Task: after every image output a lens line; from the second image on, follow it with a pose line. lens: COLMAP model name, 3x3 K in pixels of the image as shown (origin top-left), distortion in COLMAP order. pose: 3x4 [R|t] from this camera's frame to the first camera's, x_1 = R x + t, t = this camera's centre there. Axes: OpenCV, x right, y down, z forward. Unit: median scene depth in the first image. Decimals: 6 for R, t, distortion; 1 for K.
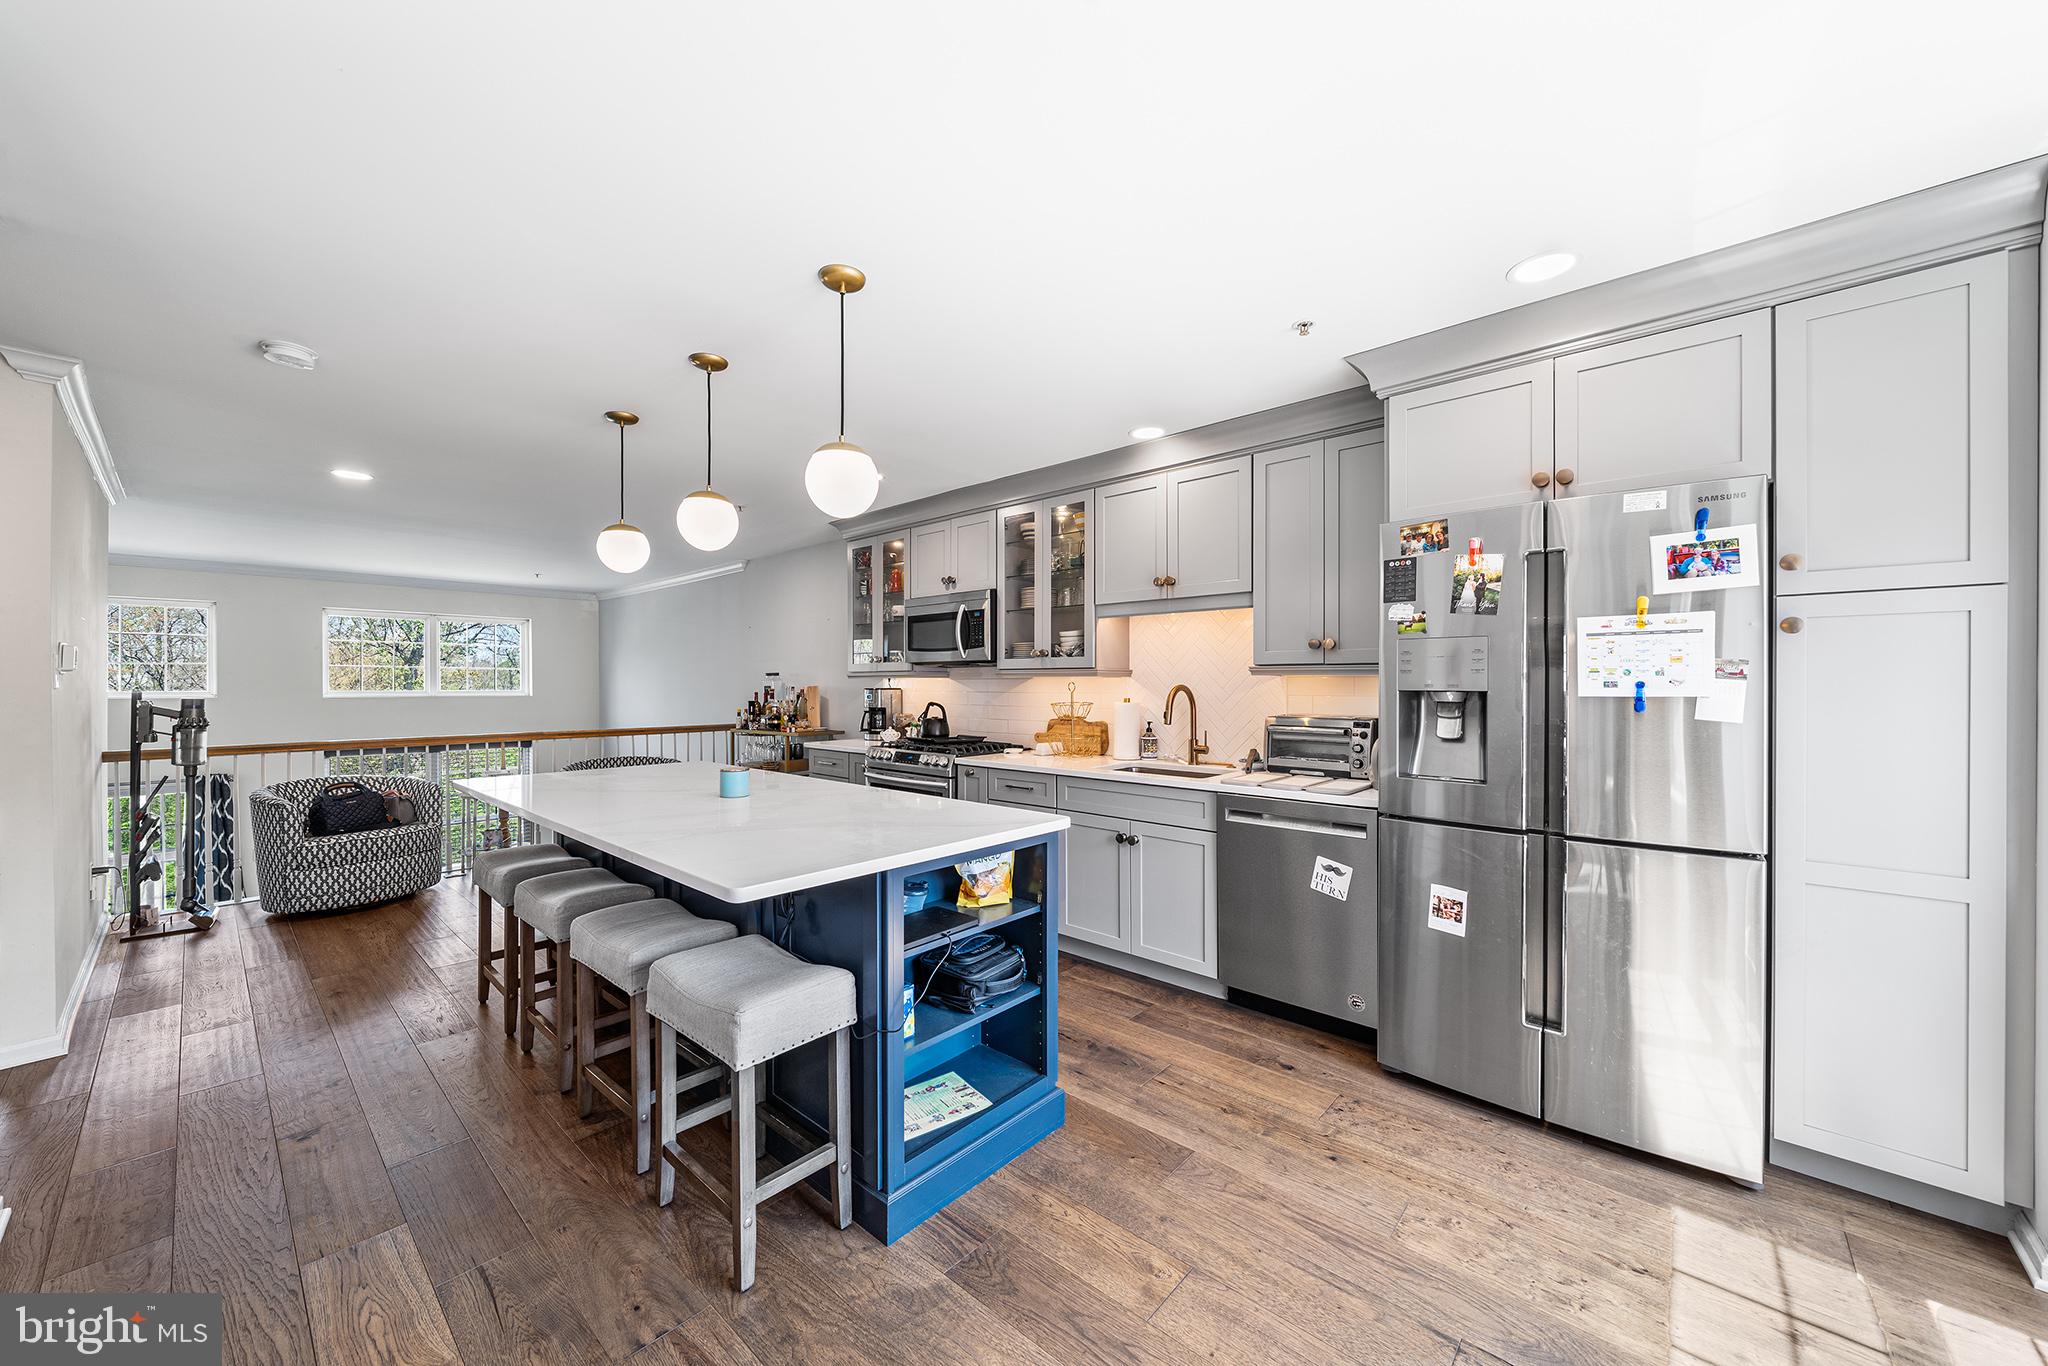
lens RADIAL K [[746.8, 0, 1062.3], [0, 746.8, 688.8], [0, 0, 1]] dist [-0.006485, -0.000649]
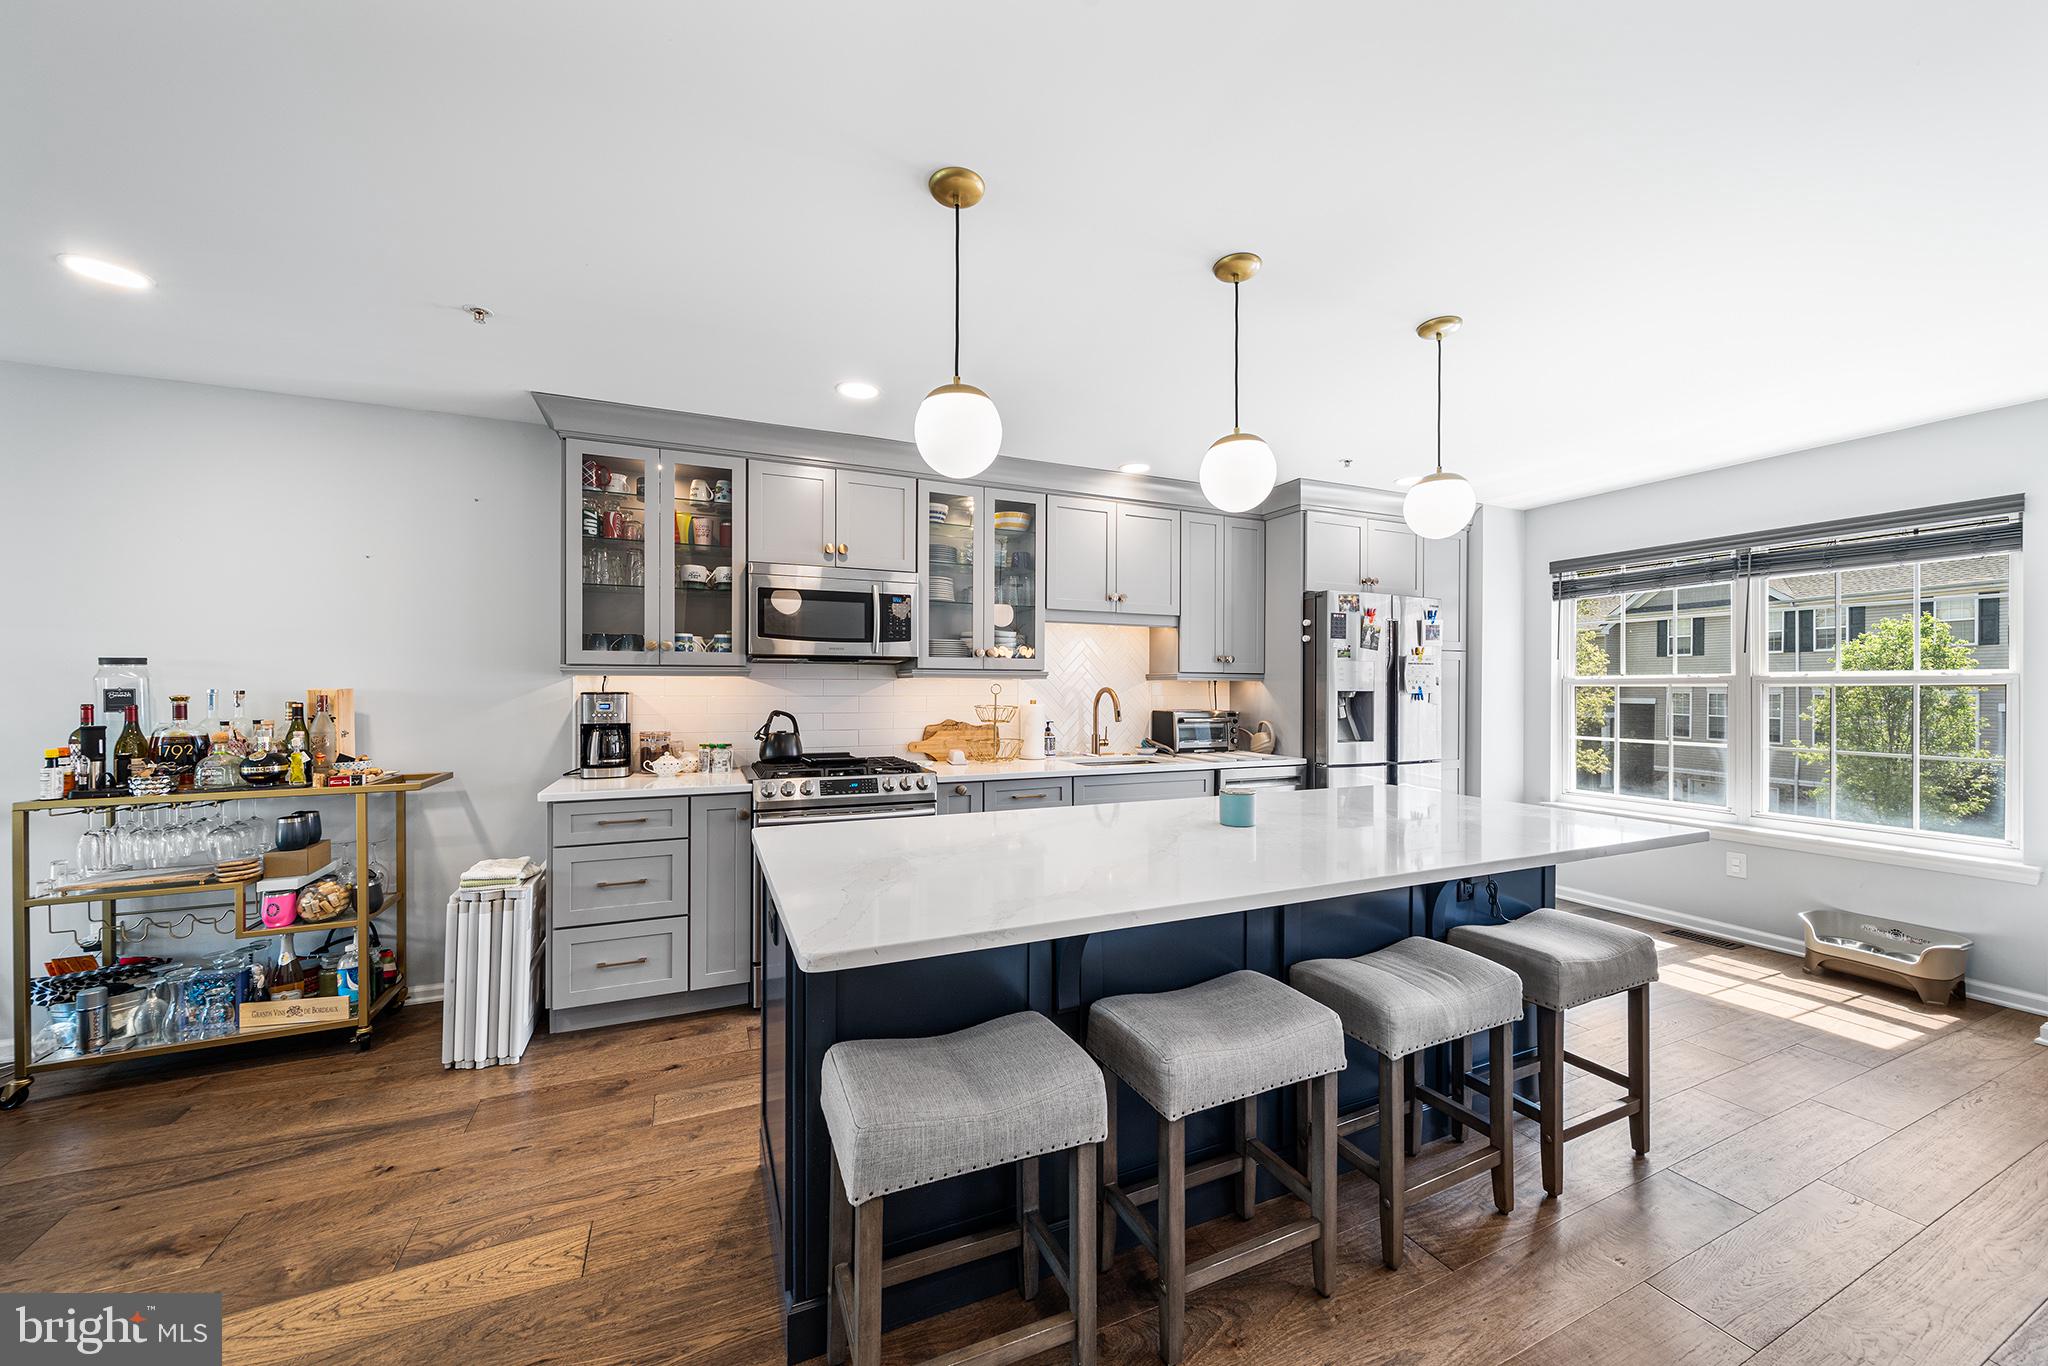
lens RADIAL K [[746.8, 0, 1021.8], [0, 746.8, 682.8], [0, 0, 1]] dist [-0.006485, -0.000649]
pose [[0.430199, 0.007302, 0.902705, -0.727524], [0.005656, 0.999926, -0.010784, -0.000335], [-0.902716, 0.009745, 0.430126, 0.478673]]
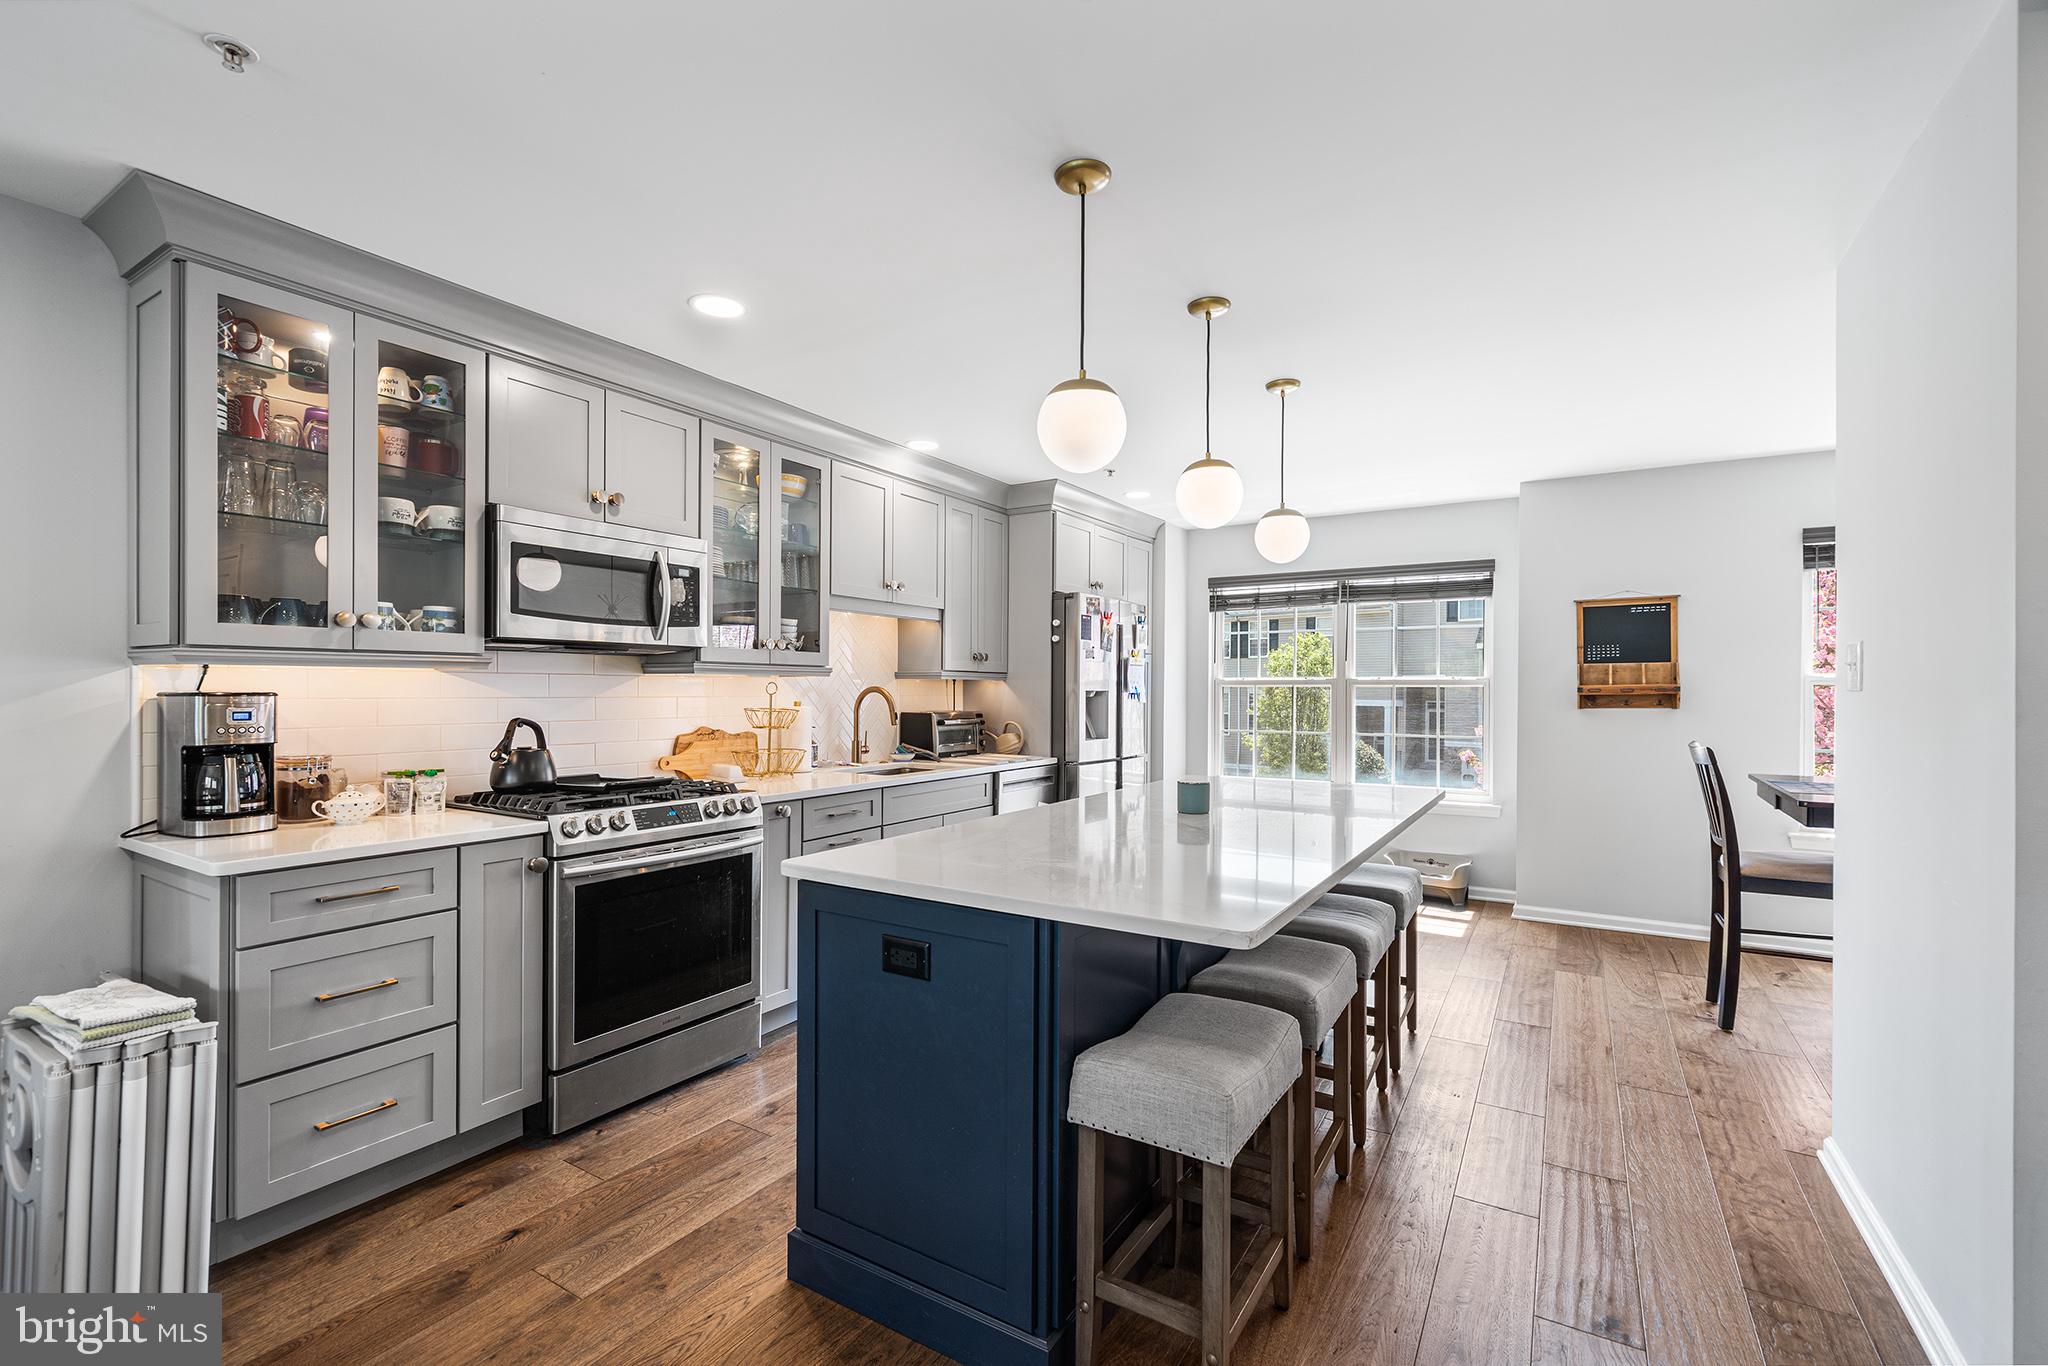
lens RADIAL K [[892.4, 0, 1042.3], [0, 892.4, 681.7], [0, 0, 1]] dist [-0.005357, -0.000577]
pose [[-0.165872, 0.007922, 0.986115, -0.833236], [0.005163, 0.999961, -0.007165, -0.001280], [-0.986134, 0.003903, -0.165907, 0.753937]]
